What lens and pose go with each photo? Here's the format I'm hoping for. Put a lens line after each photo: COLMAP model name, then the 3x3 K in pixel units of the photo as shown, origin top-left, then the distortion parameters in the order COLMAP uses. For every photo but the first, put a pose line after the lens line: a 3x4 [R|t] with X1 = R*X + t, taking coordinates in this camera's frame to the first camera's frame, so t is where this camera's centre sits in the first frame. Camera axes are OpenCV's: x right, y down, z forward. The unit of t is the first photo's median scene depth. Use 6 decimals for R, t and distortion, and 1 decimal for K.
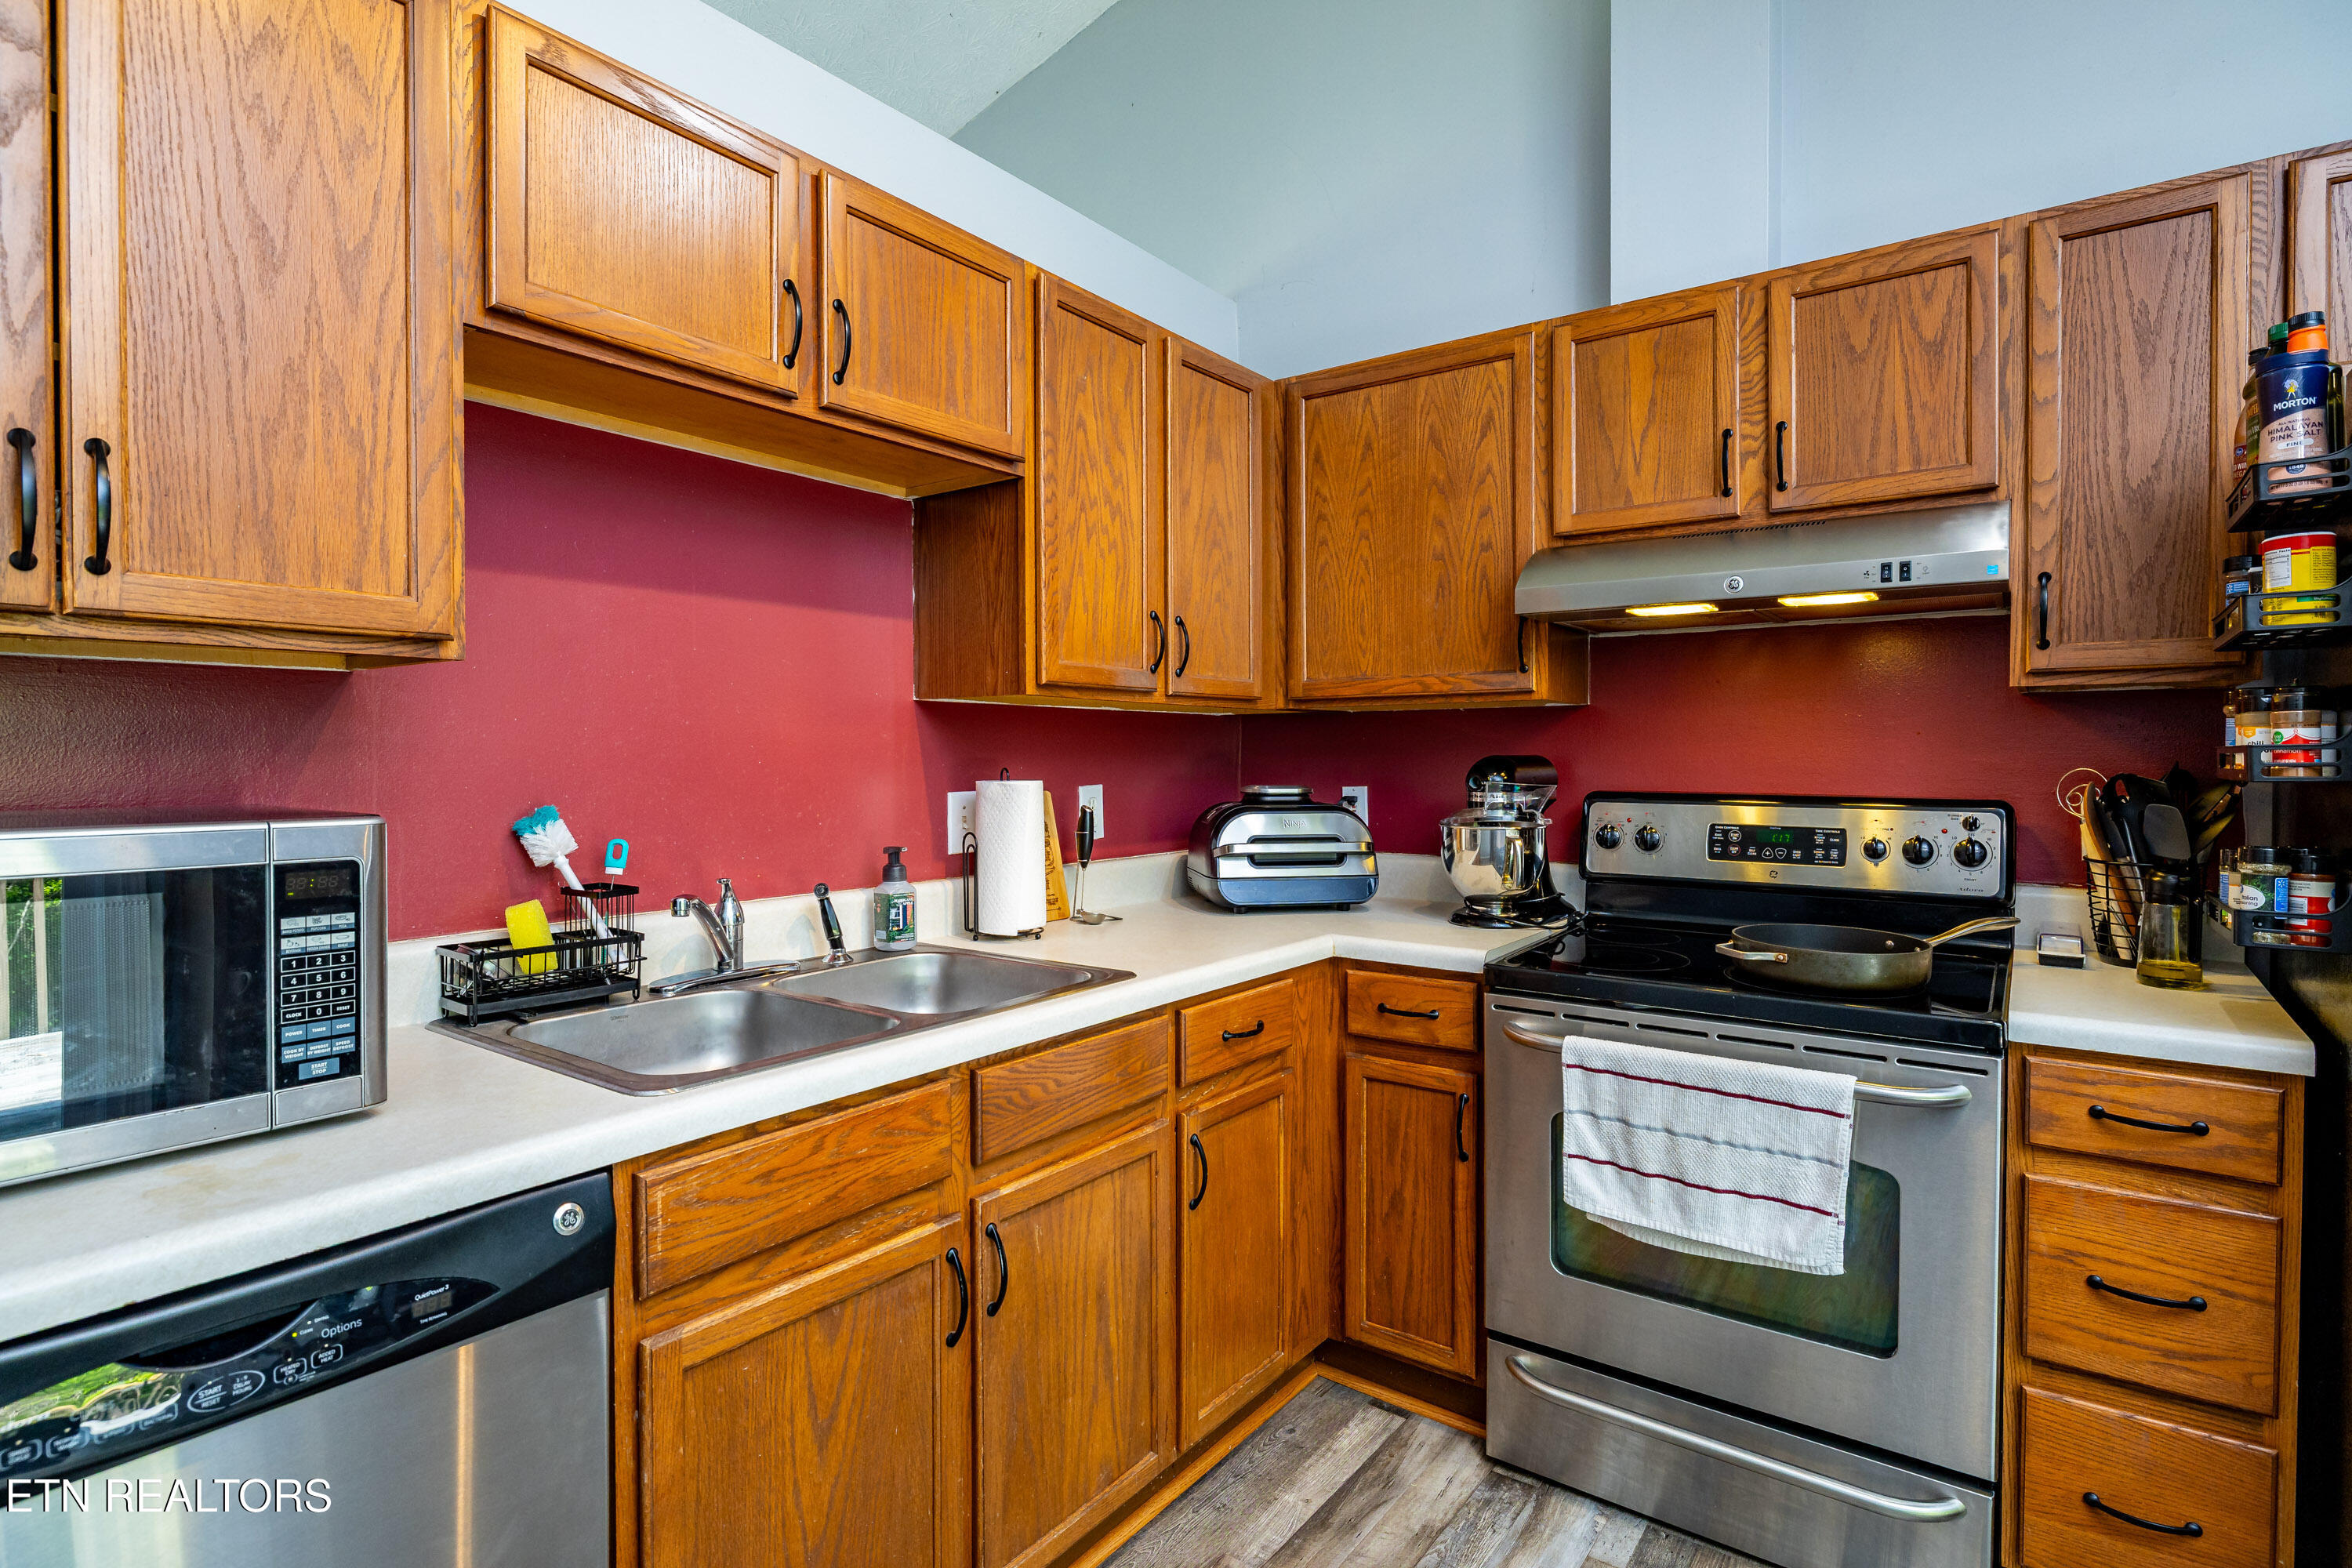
lens RADIAL K [[1173.7, 0, 1161.7], [0, 1173.7, 772.0], [0, 0, 1]] dist [-0.006710, 0.001359]
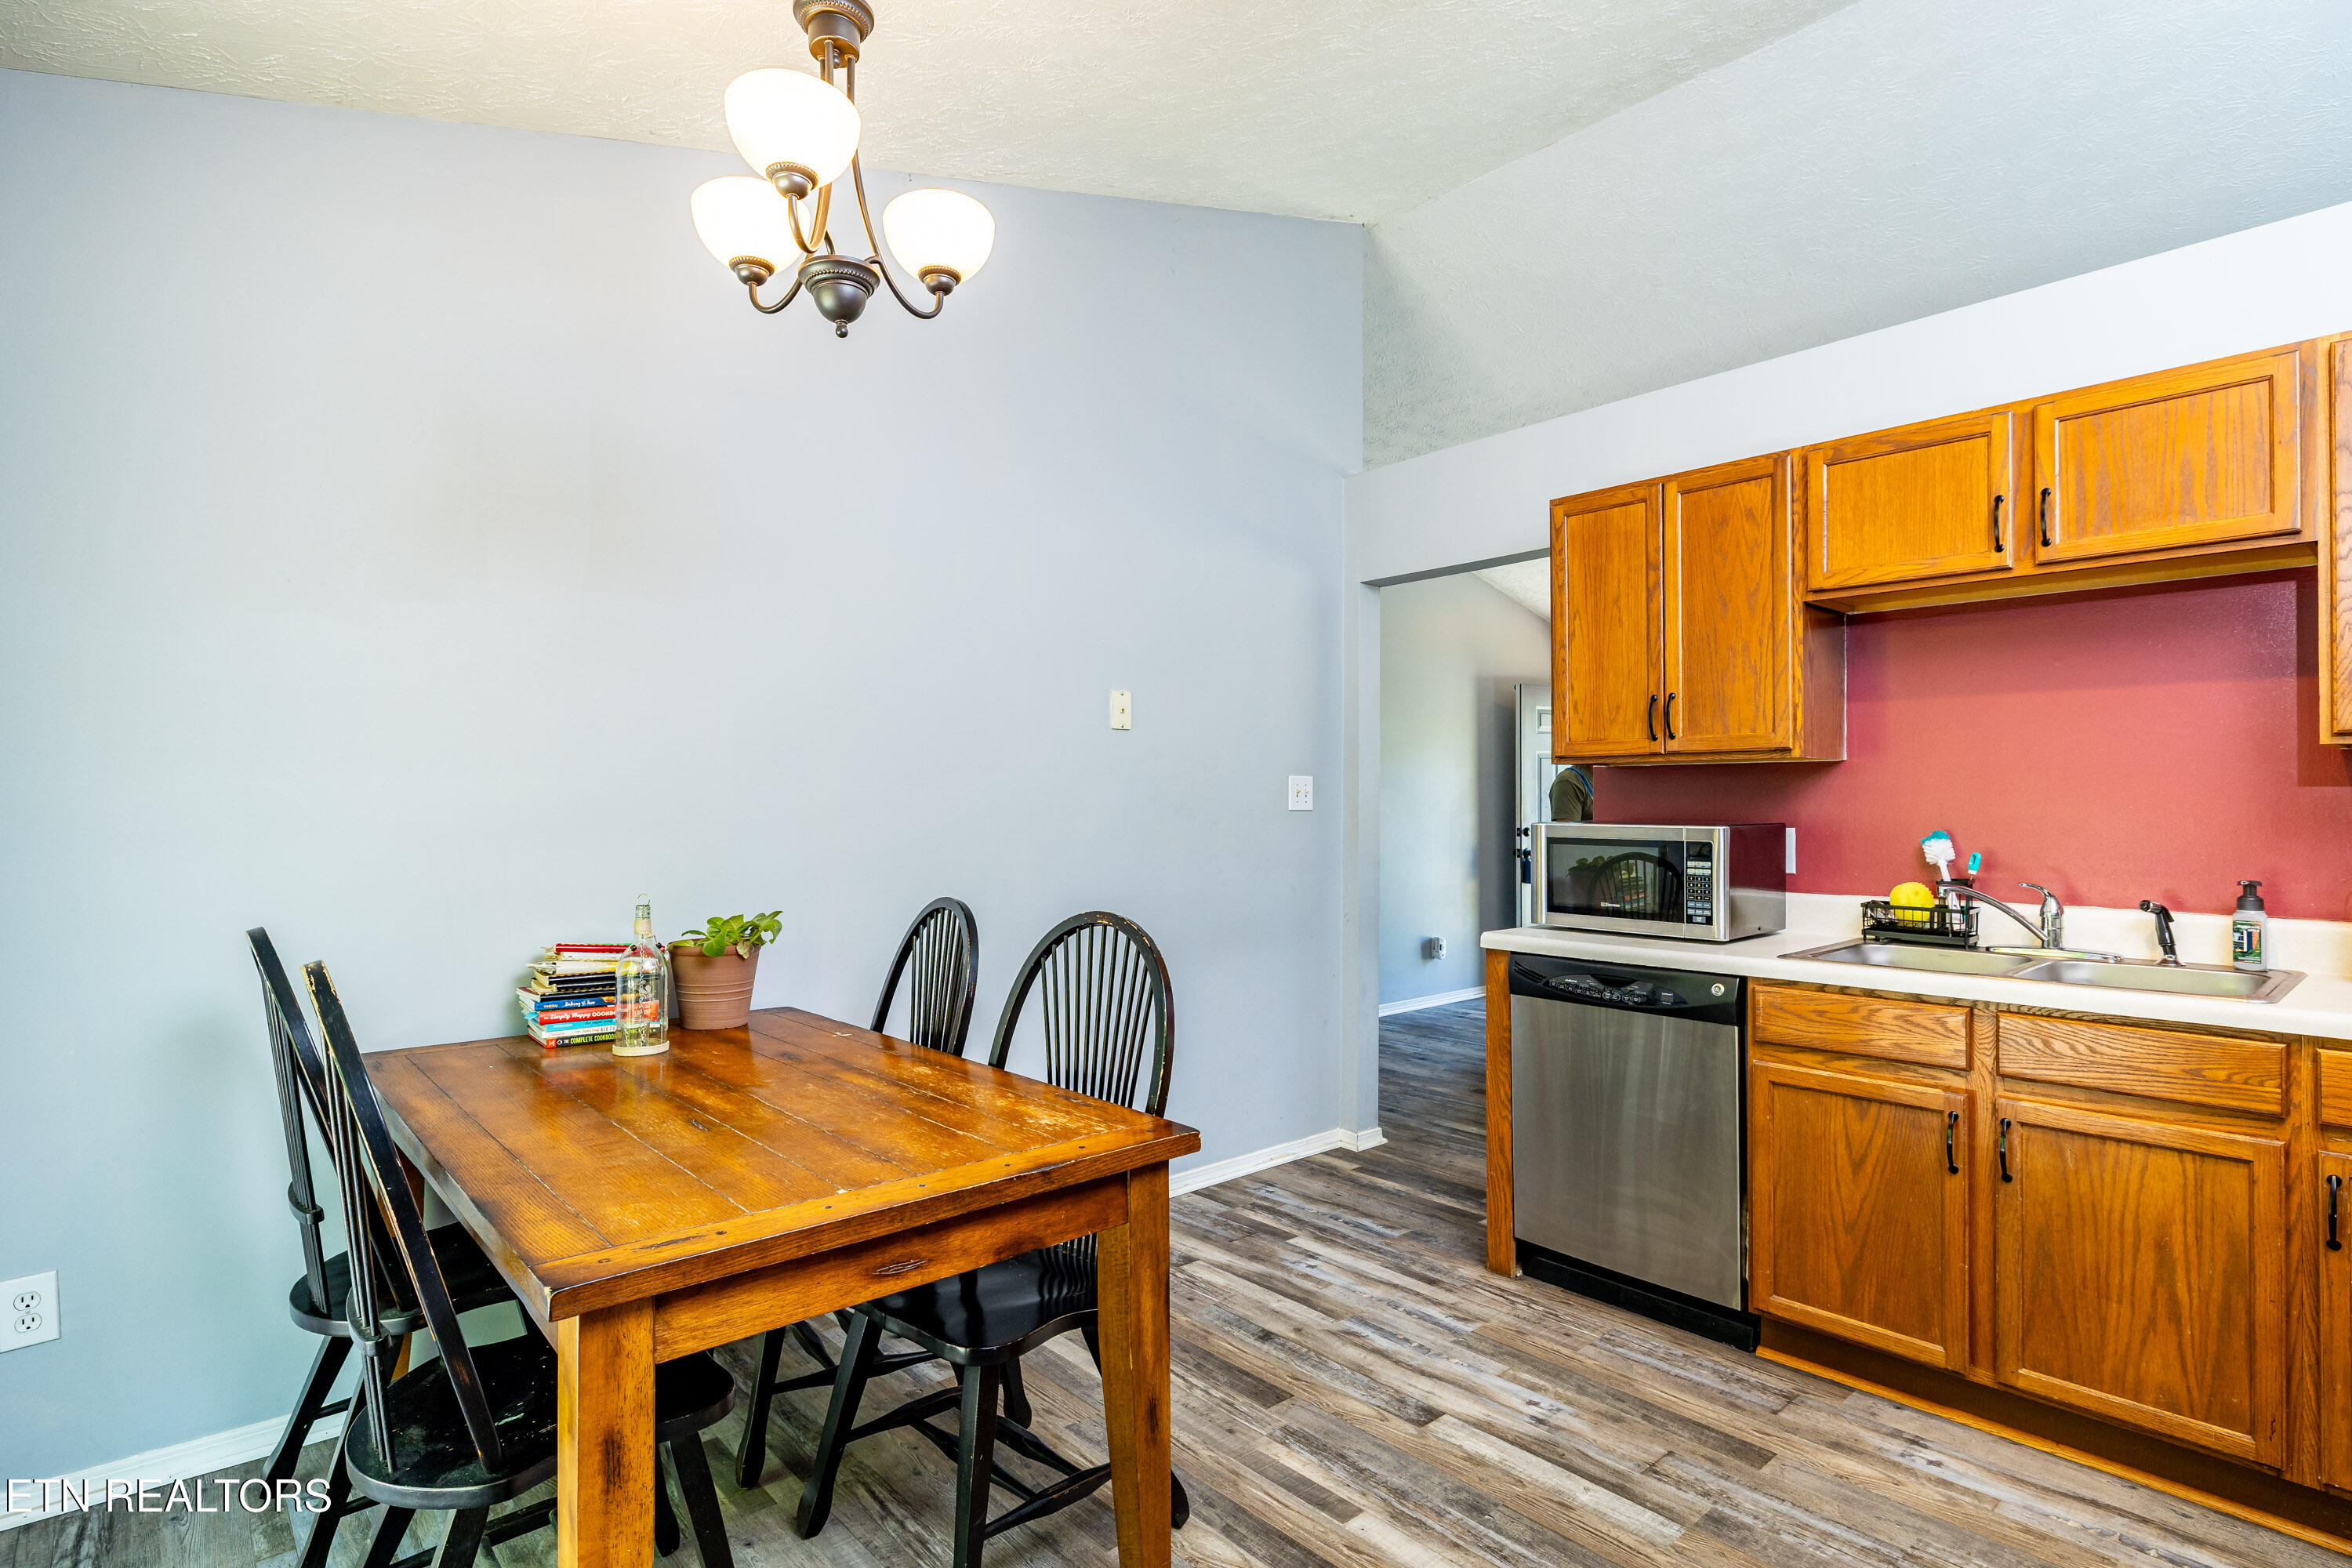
lens RADIAL K [[1173.7, 0, 1194.2], [0, 1173.7, 783.6], [0, 0, 1]] dist [-0.006710, 0.001359]
pose [[-0.193786, -0.014039, -0.980943, 1.269308], [-0.014193, 0.999833, -0.011506, -0.004819], [0.980941, 0.011693, -0.193953, 0.232781]]
